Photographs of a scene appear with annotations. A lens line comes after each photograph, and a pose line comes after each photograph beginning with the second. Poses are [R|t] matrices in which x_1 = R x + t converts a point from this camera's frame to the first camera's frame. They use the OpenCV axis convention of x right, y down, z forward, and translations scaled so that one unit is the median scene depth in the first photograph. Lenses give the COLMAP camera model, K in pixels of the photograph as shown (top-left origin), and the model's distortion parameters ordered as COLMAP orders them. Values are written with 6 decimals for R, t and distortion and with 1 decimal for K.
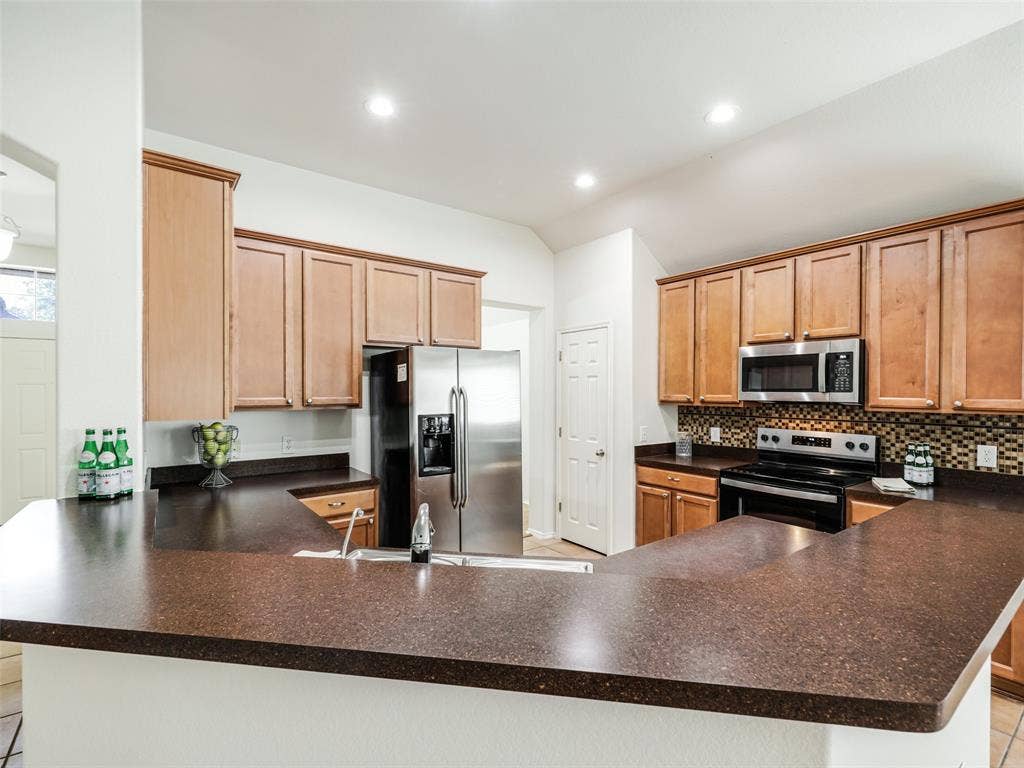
lens RADIAL K [[470.8, 0, 511.3], [0, 470.8, 389.6], [0, 0, 1]] dist [-0.000428, -0.000616]
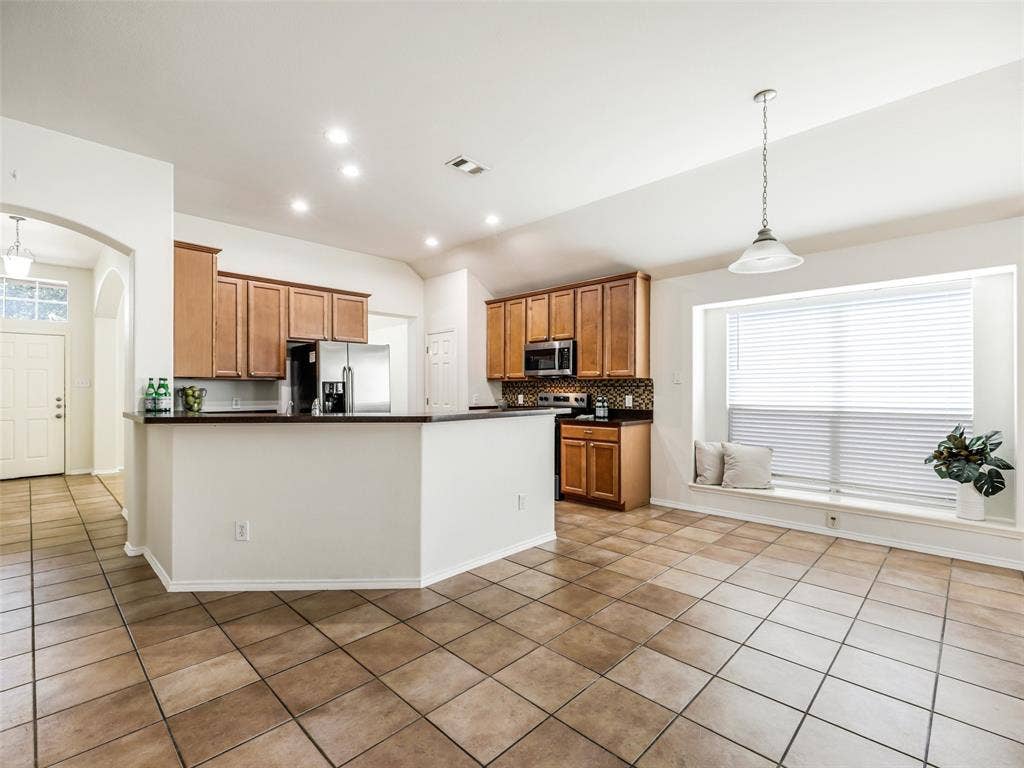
lens RADIAL K [[470.8, 0, 513.9], [0, 470.8, 384.3], [0, 0, 1]] dist [-0.000428, -0.000616]
pose [[0.986826, -0.001942, 0.161776, 0.195785], [0.003612, 0.999943, -0.010032, 0.078067], [-0.161747, 0.010484, 0.986777, -0.734461]]
